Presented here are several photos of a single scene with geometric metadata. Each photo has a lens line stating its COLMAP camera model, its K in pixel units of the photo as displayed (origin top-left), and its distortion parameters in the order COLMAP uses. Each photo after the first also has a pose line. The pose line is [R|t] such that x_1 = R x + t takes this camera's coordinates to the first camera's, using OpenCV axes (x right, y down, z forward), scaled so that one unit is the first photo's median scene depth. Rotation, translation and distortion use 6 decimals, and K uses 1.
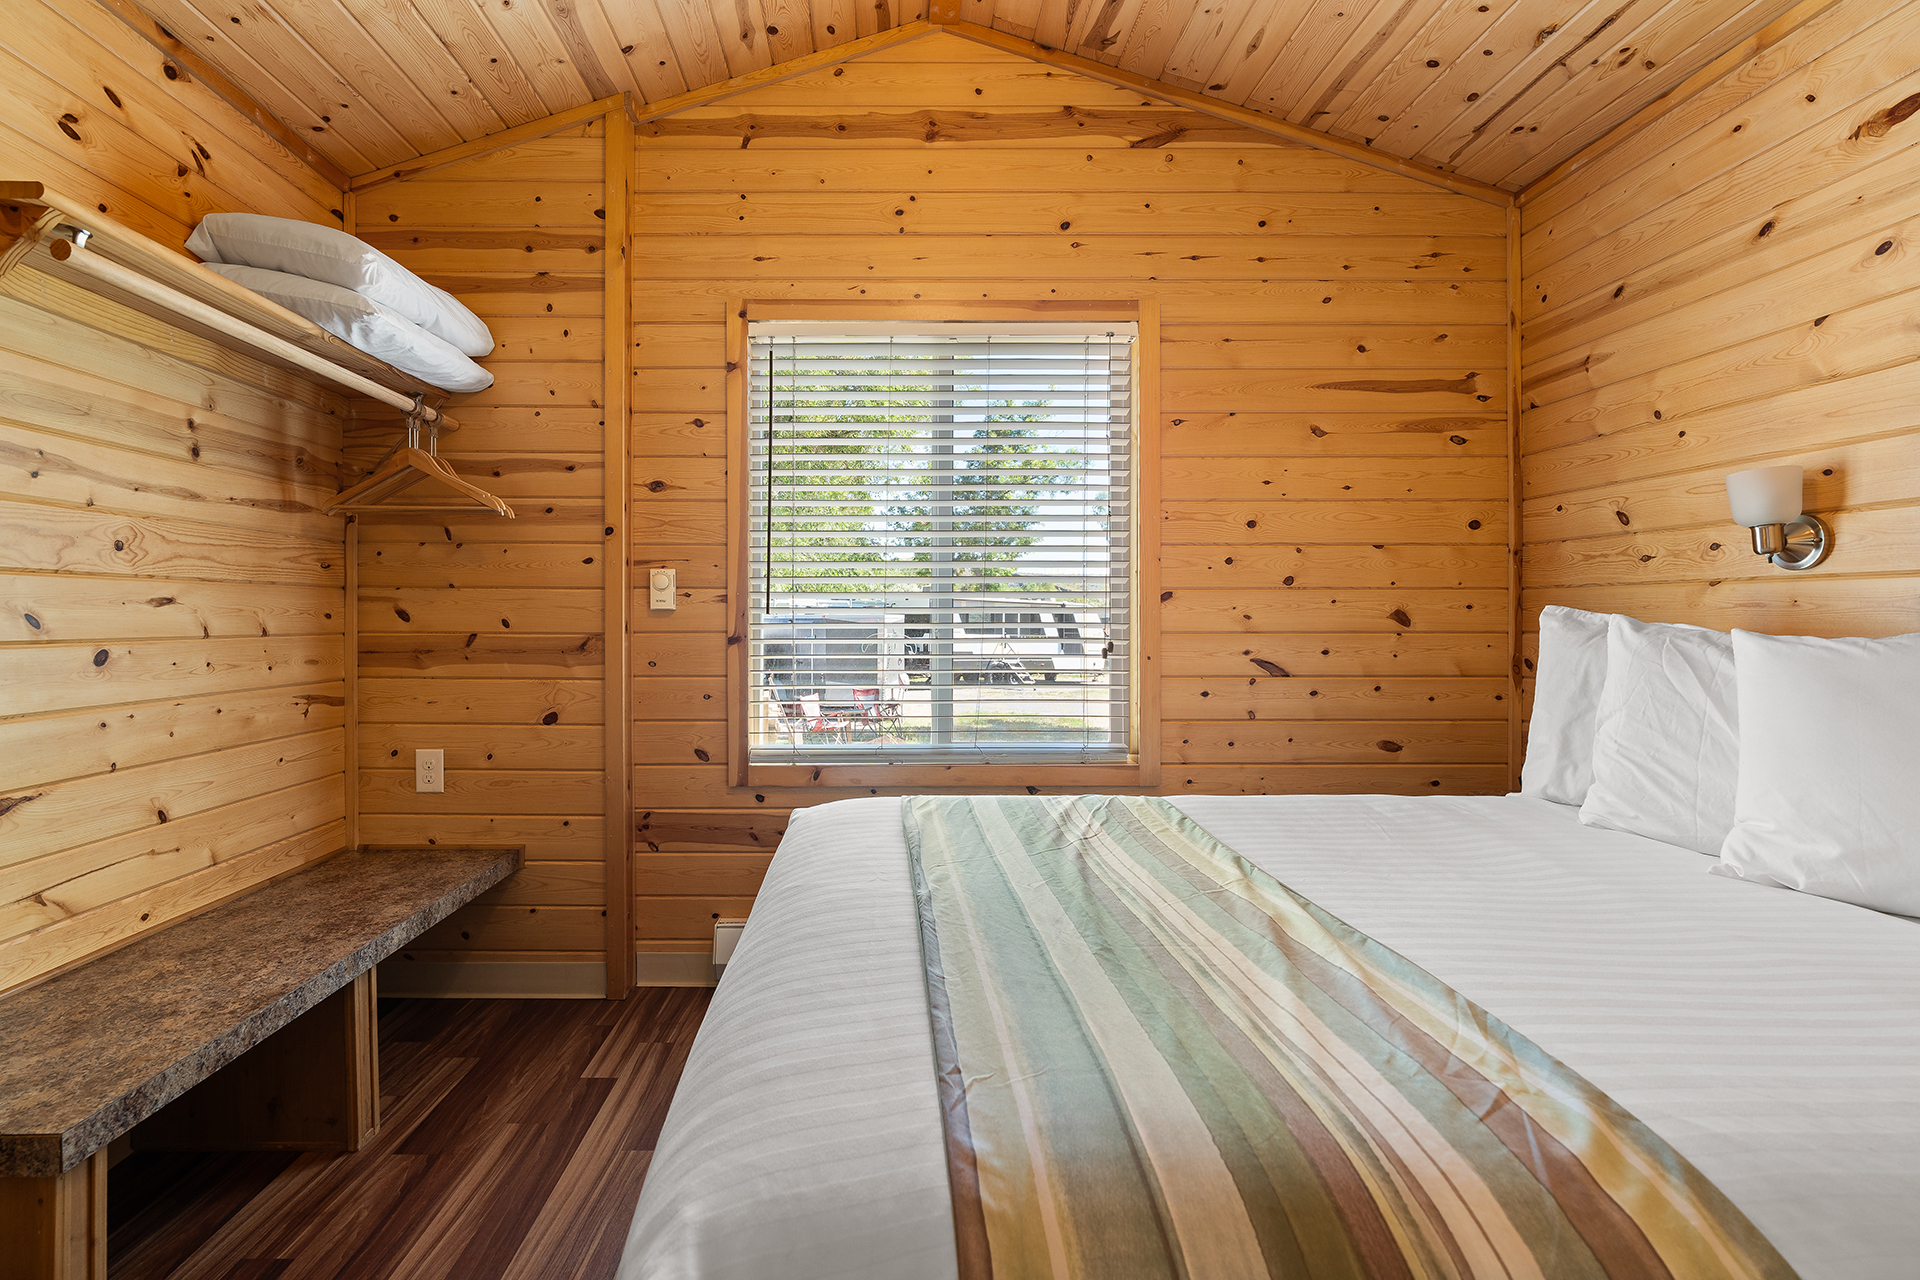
lens RADIAL K [[886.1, 0, 885.4], [0, 886.1, 621.1], [0, 0, 1]] dist [-0.015330, 0.006769]
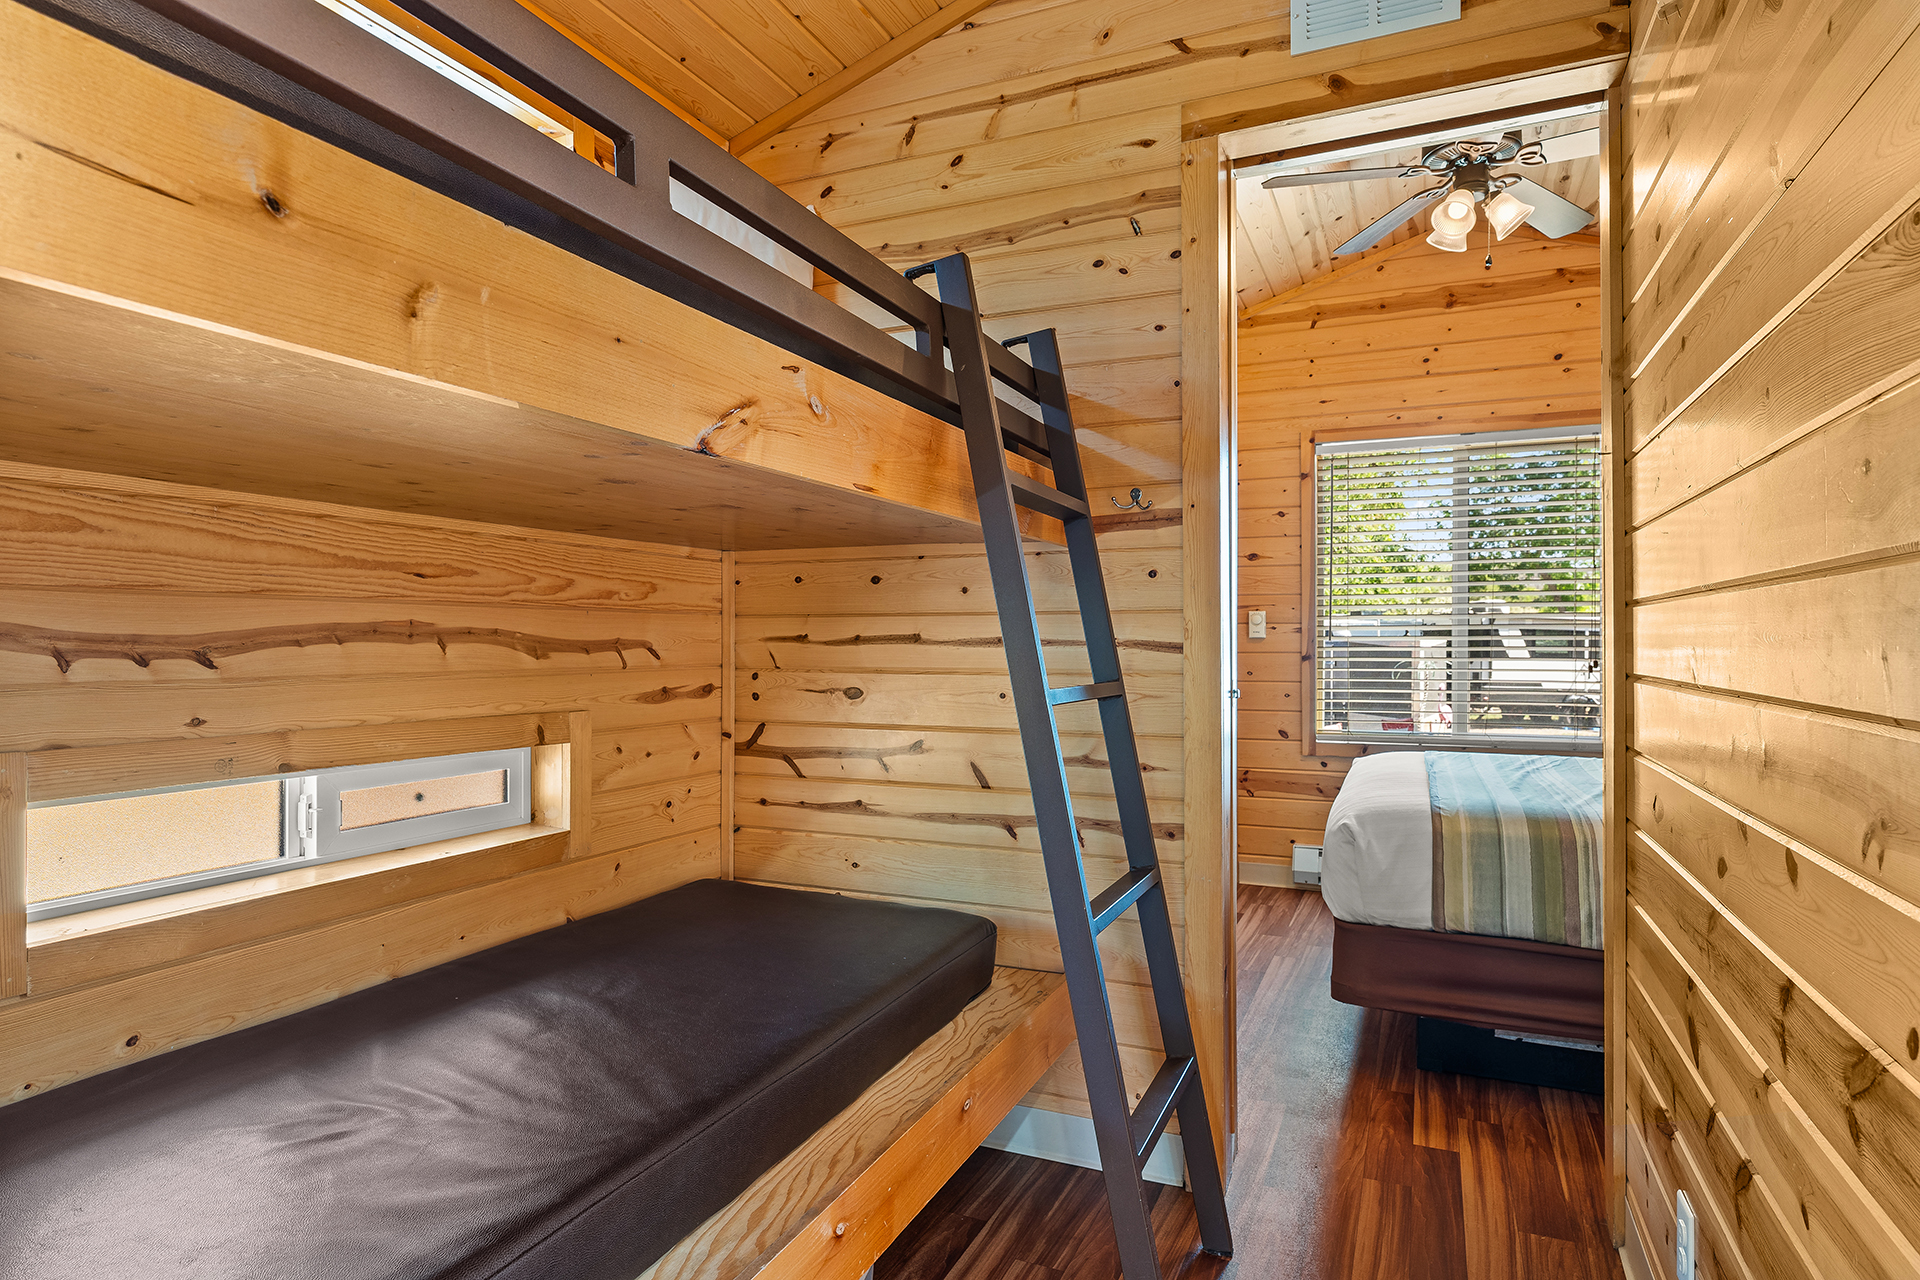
lens RADIAL K [[1062.0, 0, 960.0], [0, 1062.0, 640.0], [0, 0, 1]] dist [-0.001882, -0.000948]
pose [[0.915452, -0.000943, -0.402426, 0.016869], [0.000000, 0.999997, -0.002342, -0.004857], [0.402427, 0.002144, 0.915450, -0.916248]]
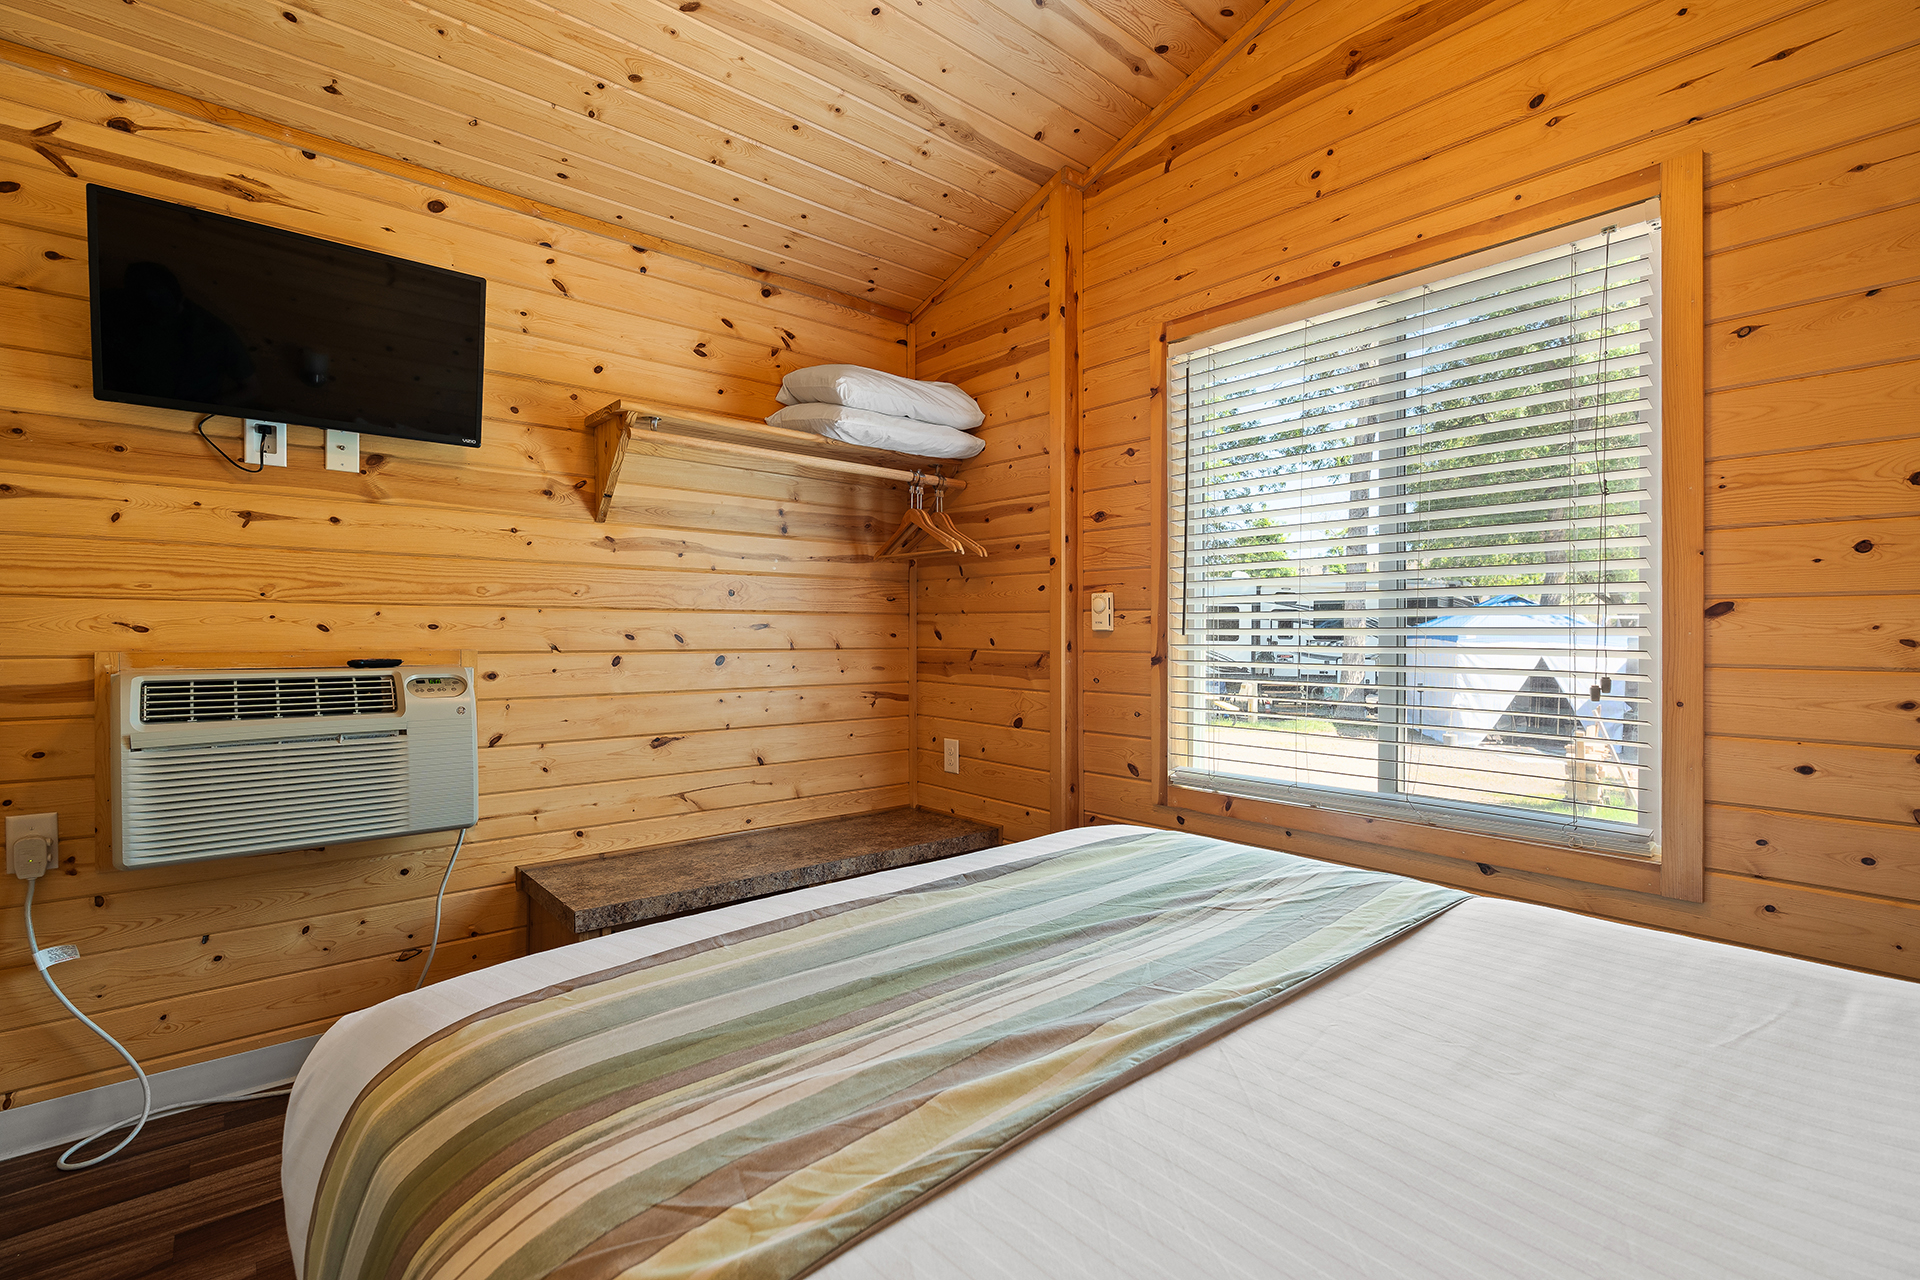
lens RADIAL K [[860.9, 0, 963.6], [0, 860.9, 639.7], [0, 0, 1]] dist [-0.014355, 0.005731]
pose [[0.653434, 0.007578, -0.756945, 0.448973], [-0.006471, 0.999969, 0.004425, -0.005529], [0.756956, 0.002007, 0.653463, 0.193692]]
